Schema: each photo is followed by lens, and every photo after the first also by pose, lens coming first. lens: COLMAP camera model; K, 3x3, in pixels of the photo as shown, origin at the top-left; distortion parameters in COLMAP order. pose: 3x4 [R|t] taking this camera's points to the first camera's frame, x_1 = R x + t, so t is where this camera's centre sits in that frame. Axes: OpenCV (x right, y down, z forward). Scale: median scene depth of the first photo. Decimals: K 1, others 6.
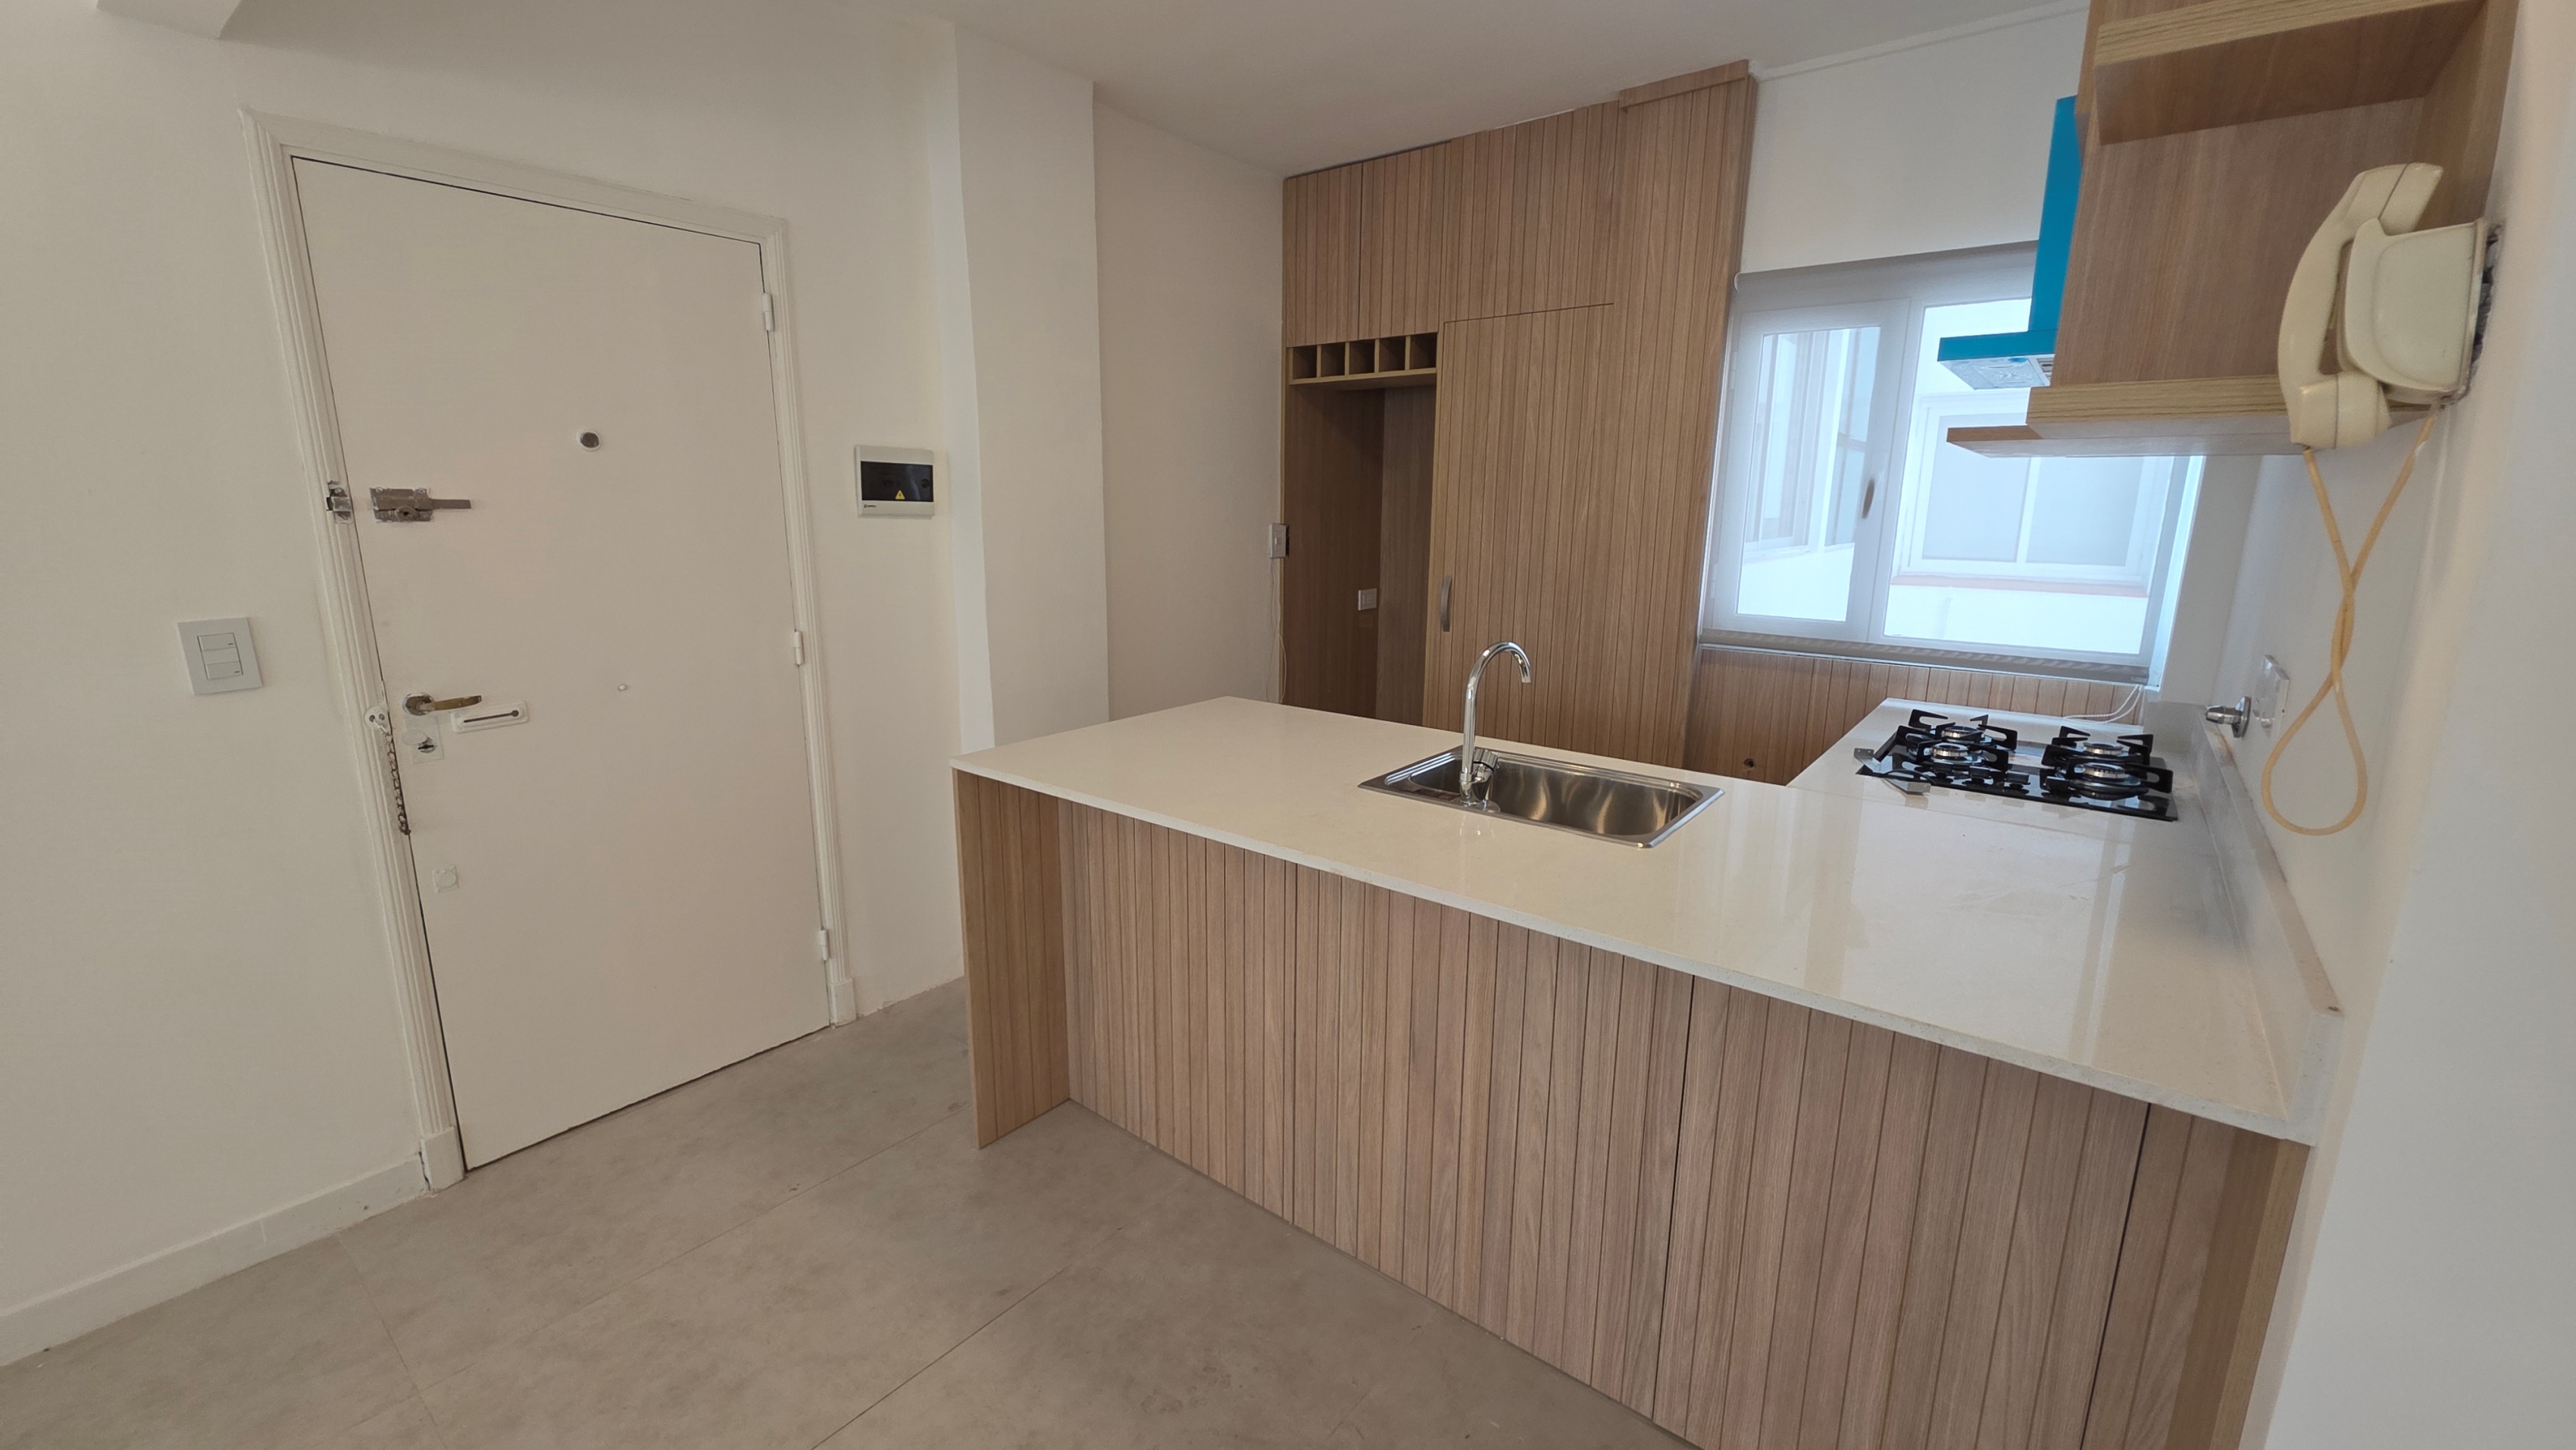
lens RADIAL K [[1028.0, 0, 1286.4], [0, 1028.0, 708.7], [0, 0, 1]] dist [0.008622, -0.005094]
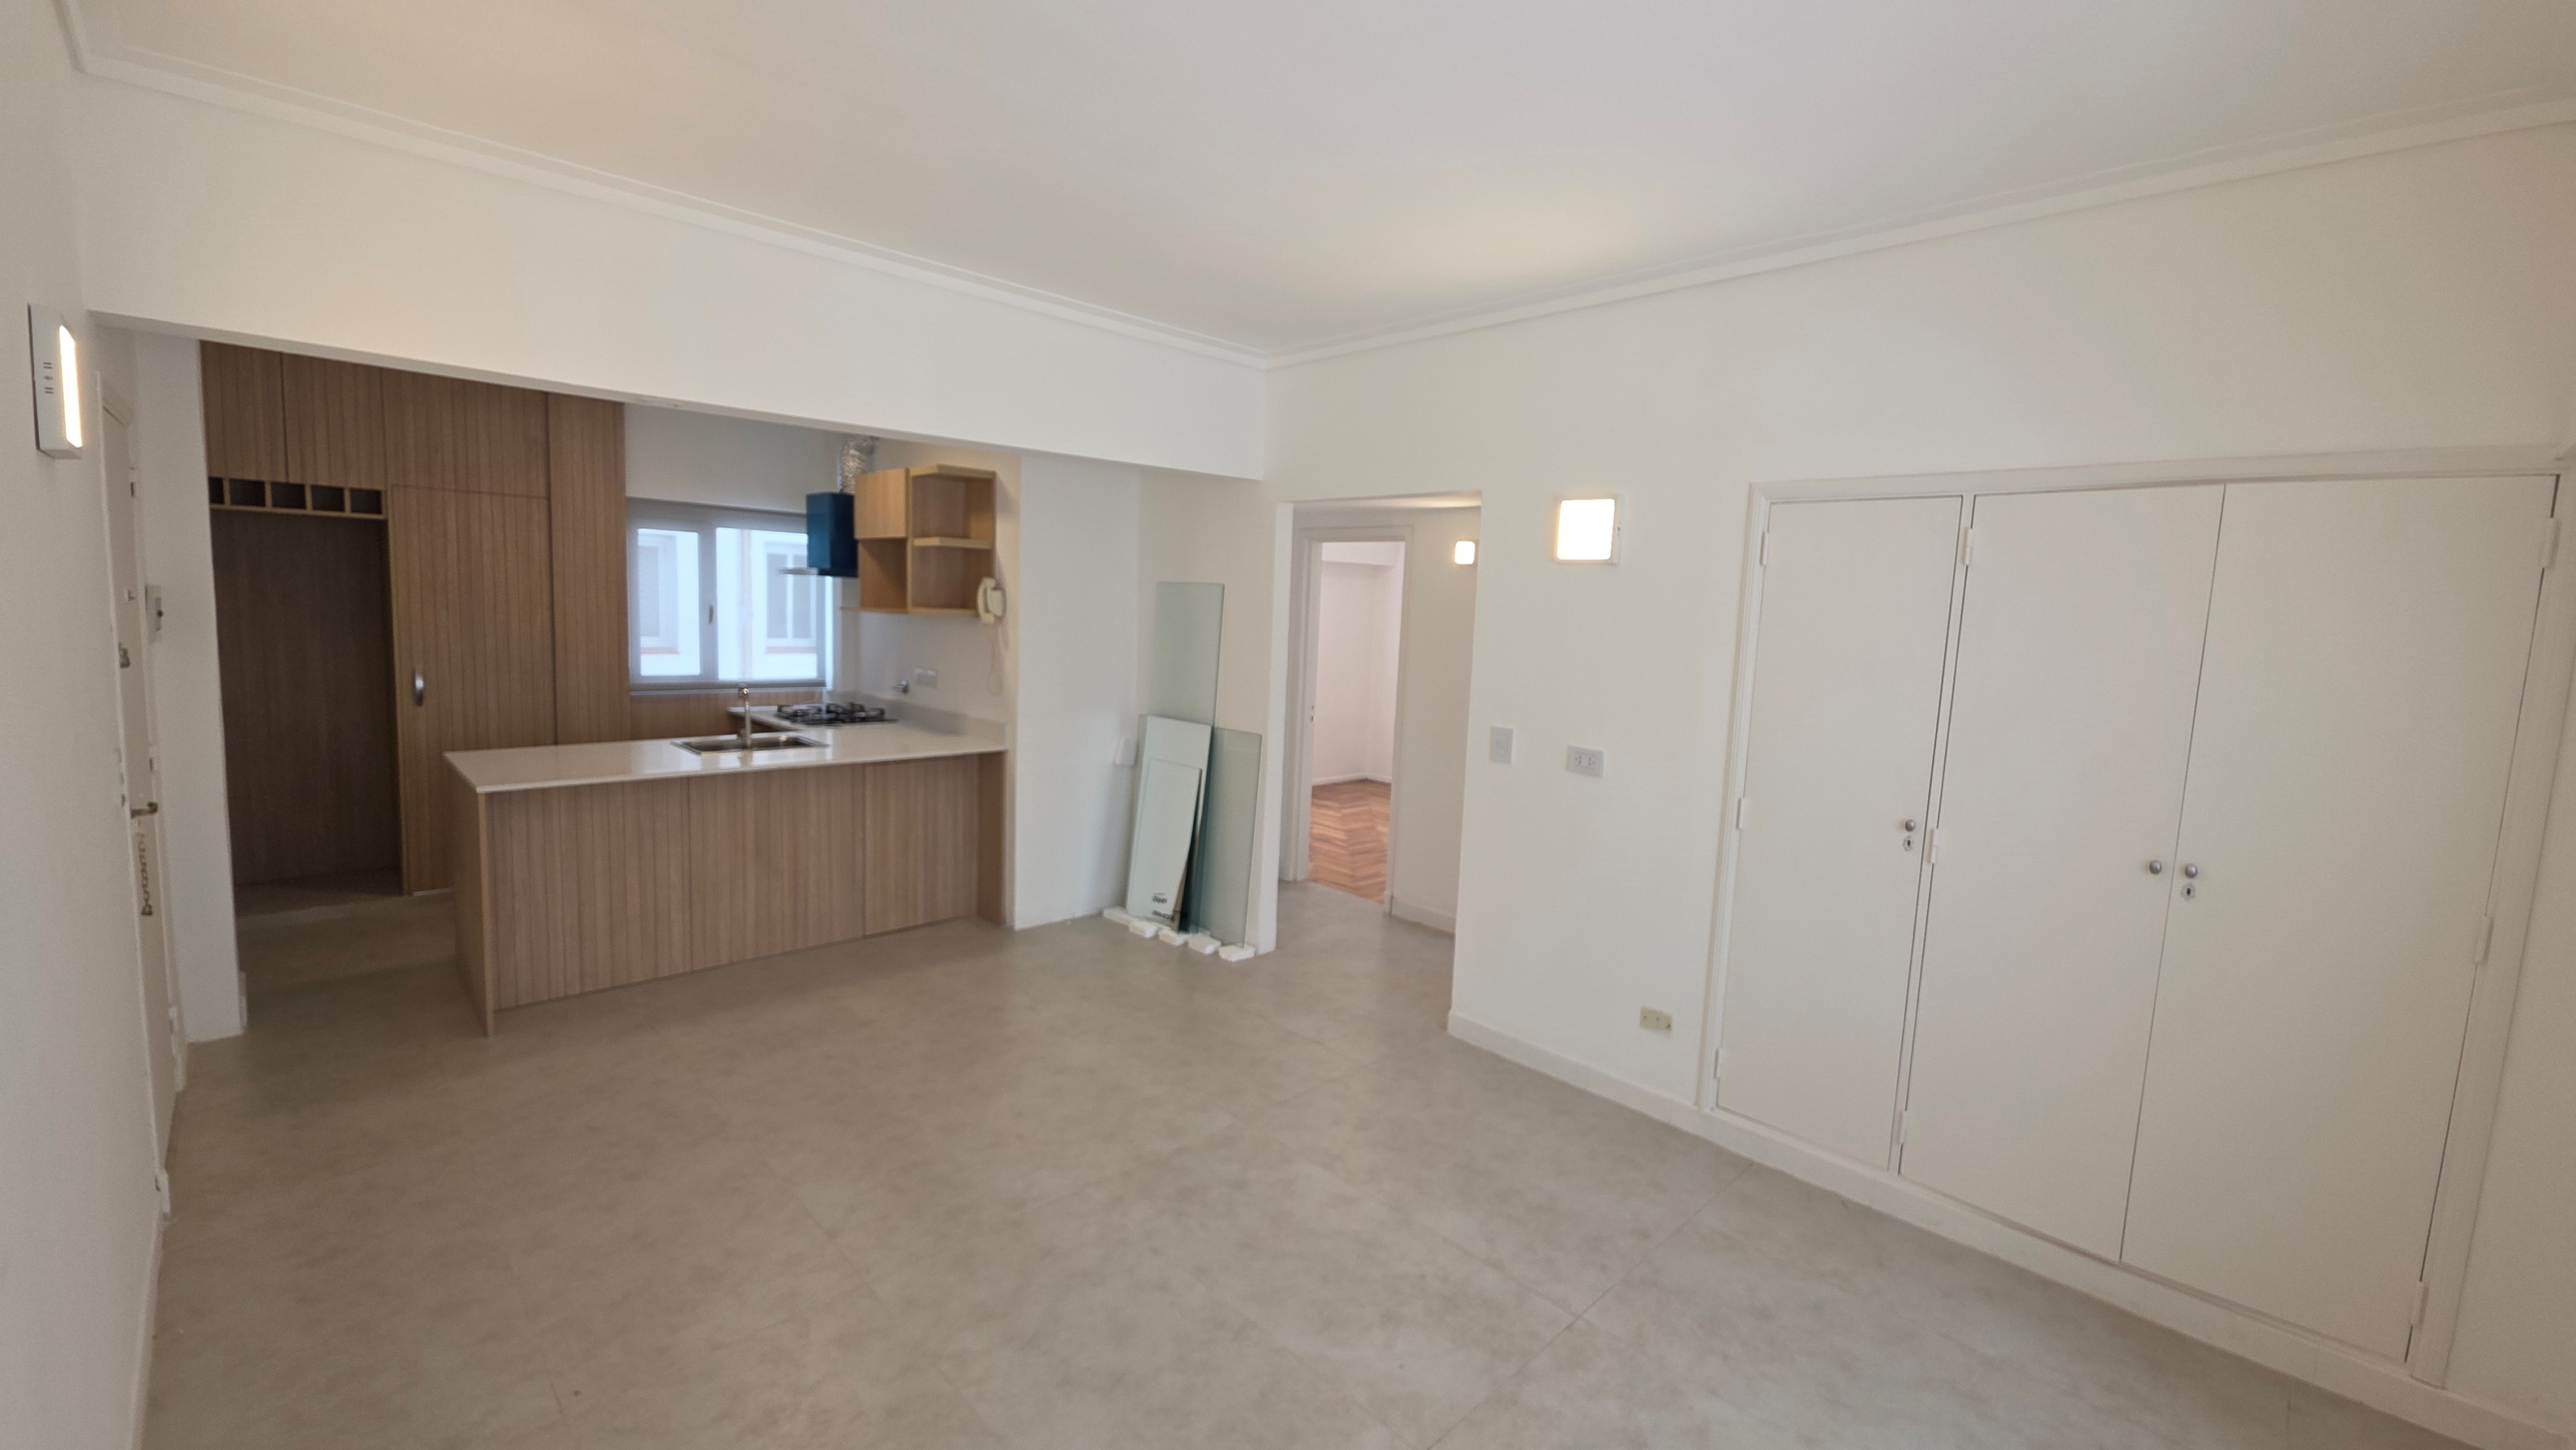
lens RADIAL K [[1028.0, 0, 1296.5], [0, 1028.0, 712.0], [0, 0, 1]] dist [0.008622, -0.005094]
pose [[0.107819, -0.109946, 0.988072, -1.331786], [0.157301, 0.983233, 0.092243, -0.012954], [-0.981647, 0.145479, 0.123306, -0.383269]]
